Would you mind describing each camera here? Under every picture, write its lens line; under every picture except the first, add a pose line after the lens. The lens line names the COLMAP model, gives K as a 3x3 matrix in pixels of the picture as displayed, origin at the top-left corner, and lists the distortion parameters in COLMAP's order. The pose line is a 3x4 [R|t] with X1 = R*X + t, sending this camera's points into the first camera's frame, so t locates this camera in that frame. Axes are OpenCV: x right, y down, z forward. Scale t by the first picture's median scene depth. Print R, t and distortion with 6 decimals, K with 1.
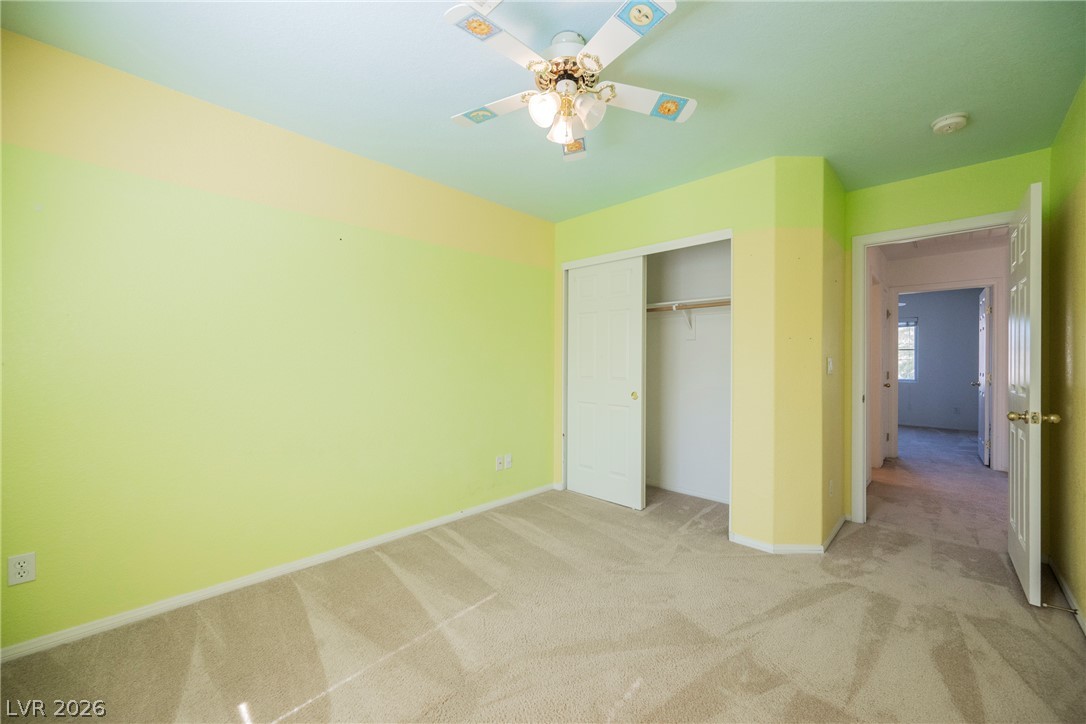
lens RADIAL K [[422.3, 0, 545.5], [0, 422.3, 361.2], [0, 0, 1]] dist [0.000319, 0.000141]
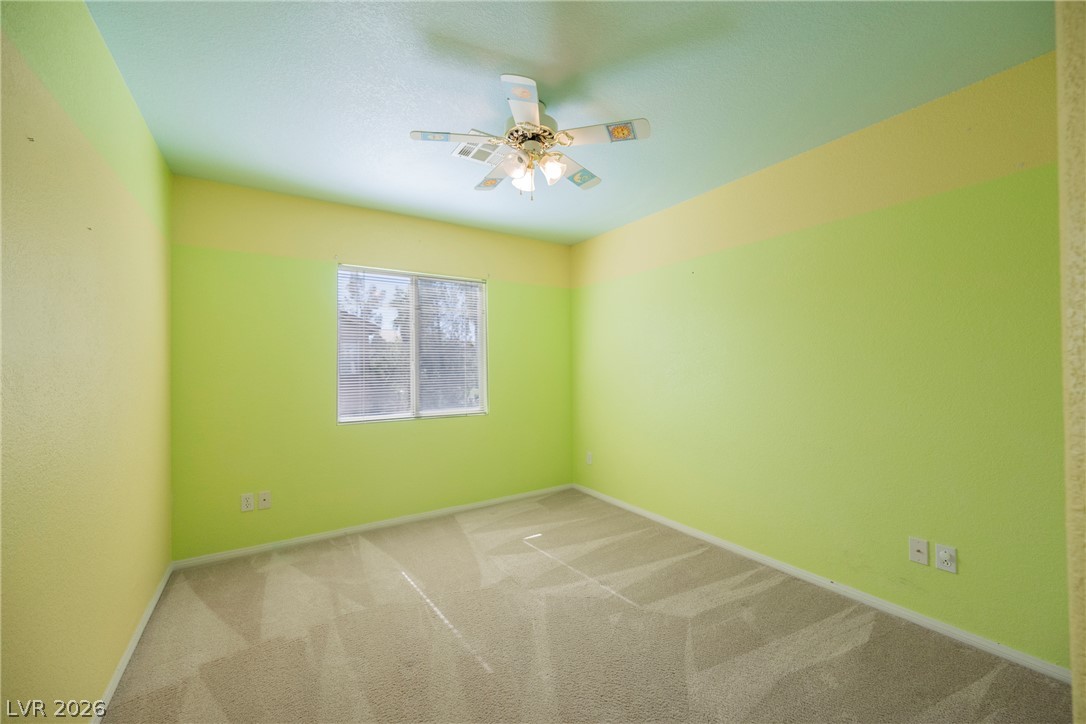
lens RADIAL K [[422.3, 0, 545.5], [0, 422.3, 361.2], [0, 0, 1]] dist [0.000319, 0.000141]
pose [[-0.232085, -0.020827, -0.972473, 0.853441], [0.003422, 0.999747, -0.022227, -0.006730], [0.972690, -0.008486, -0.231955, 0.955572]]
